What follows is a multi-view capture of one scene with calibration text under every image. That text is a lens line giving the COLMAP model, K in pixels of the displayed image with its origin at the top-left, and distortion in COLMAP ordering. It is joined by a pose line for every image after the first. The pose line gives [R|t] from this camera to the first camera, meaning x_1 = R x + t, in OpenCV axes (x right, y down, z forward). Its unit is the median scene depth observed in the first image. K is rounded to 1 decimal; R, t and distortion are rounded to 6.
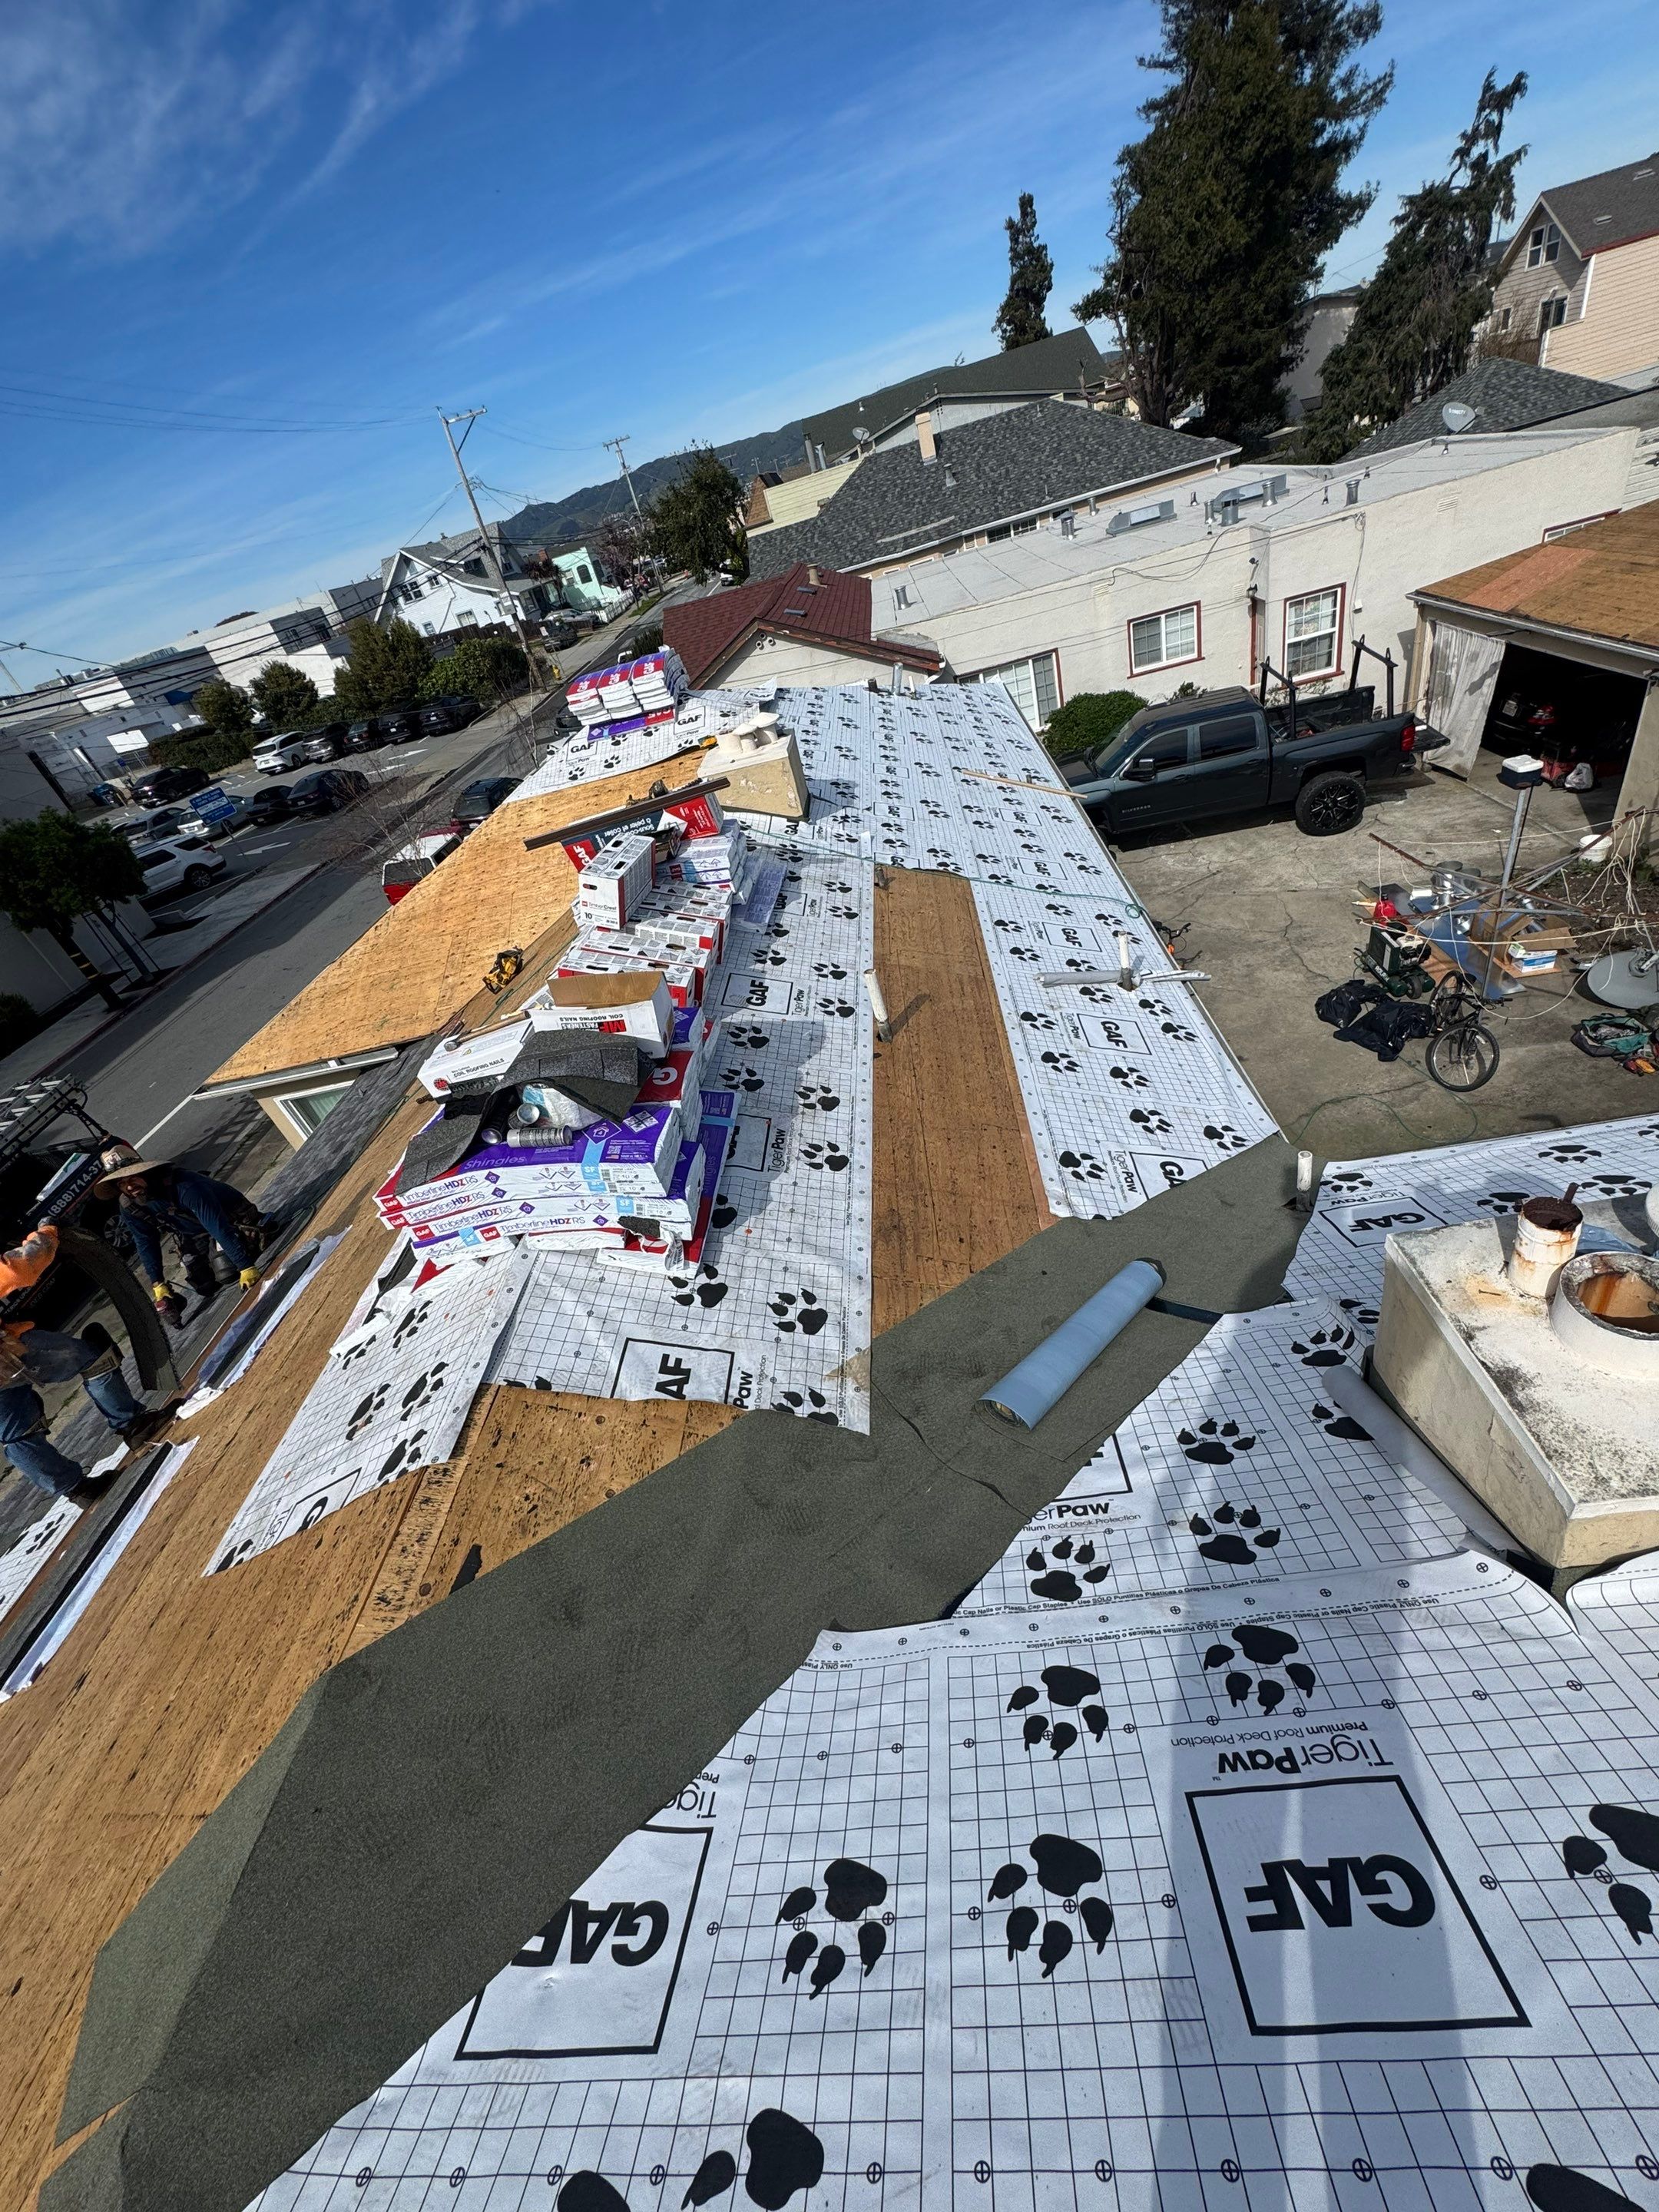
lens RADIAL K [[907.1, 0, 818.0], [0, 907.1, 1096.2], [0, 0, 1]] dist [-0.002564, 0.000352]
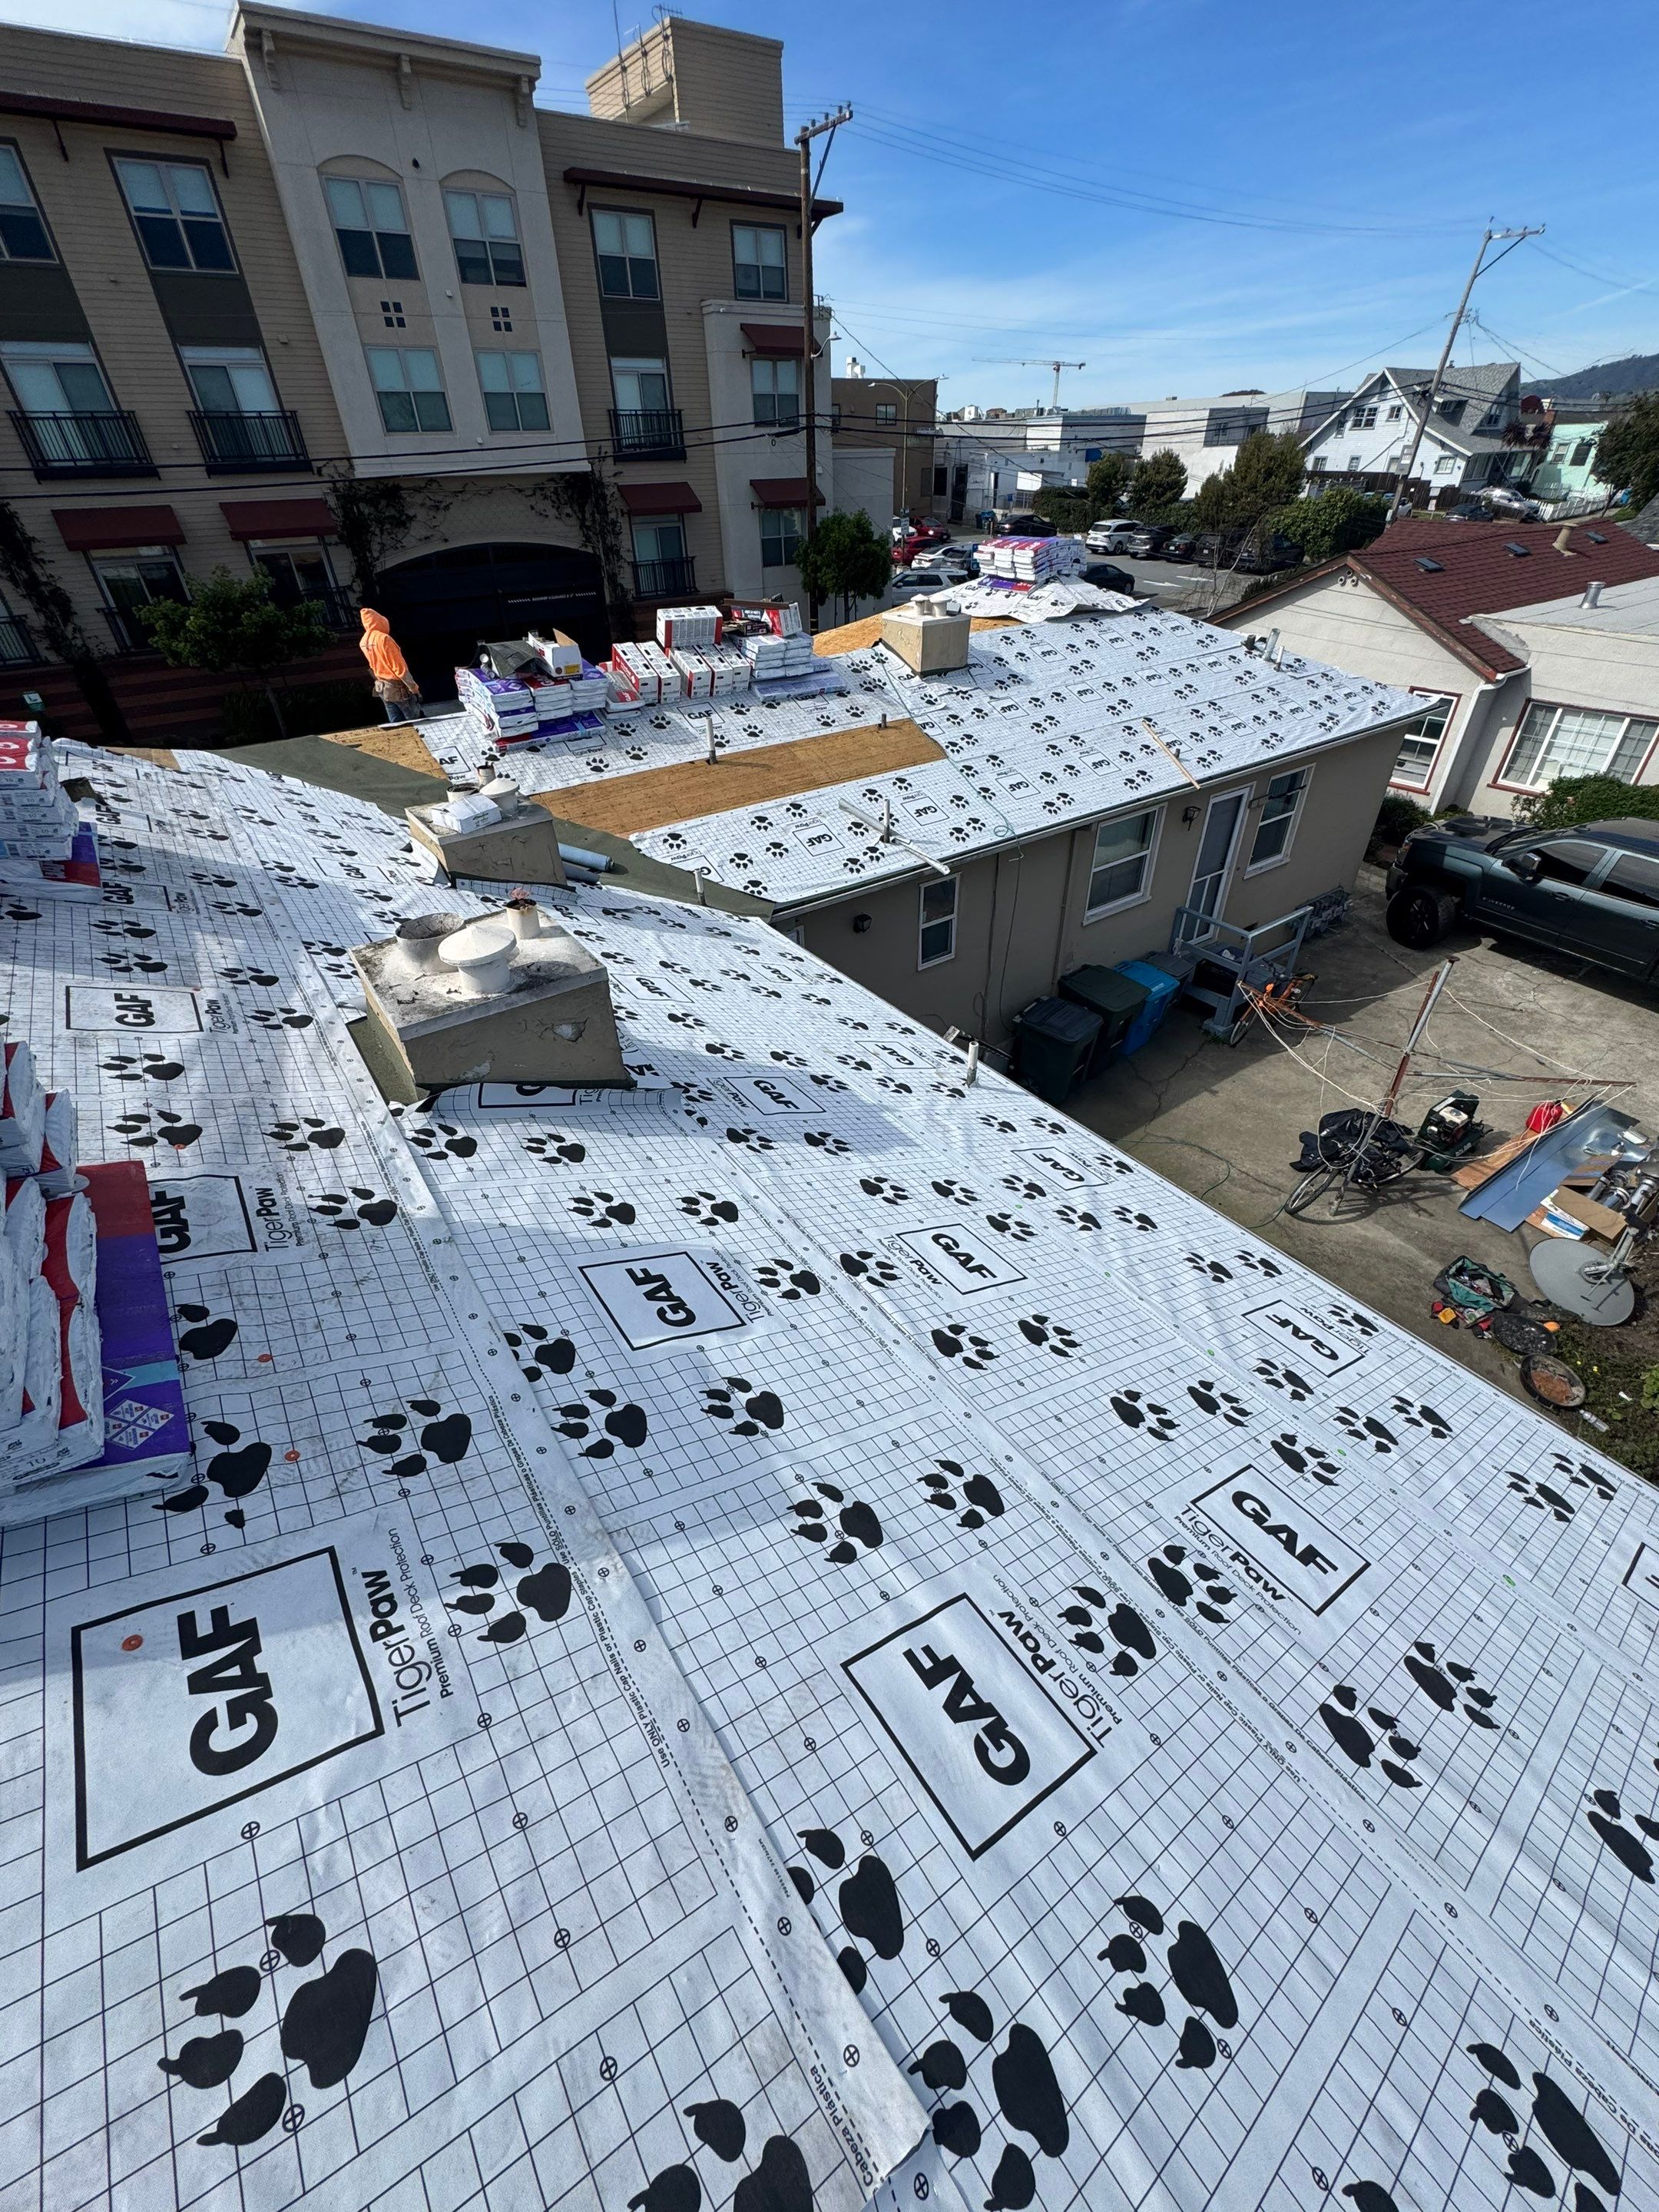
lens RADIAL K [[853.3, 0, 876.9], [0, 853.3, 1131.0], [0, 0, 1]] dist [-0.011337, 0.001582]
pose [[0.608847, 0.658761, -0.441973, 0.655914], [-0.548955, 0.752072, 0.364742, -0.135088], [0.572673, 0.020551, 0.819526, -0.101663]]
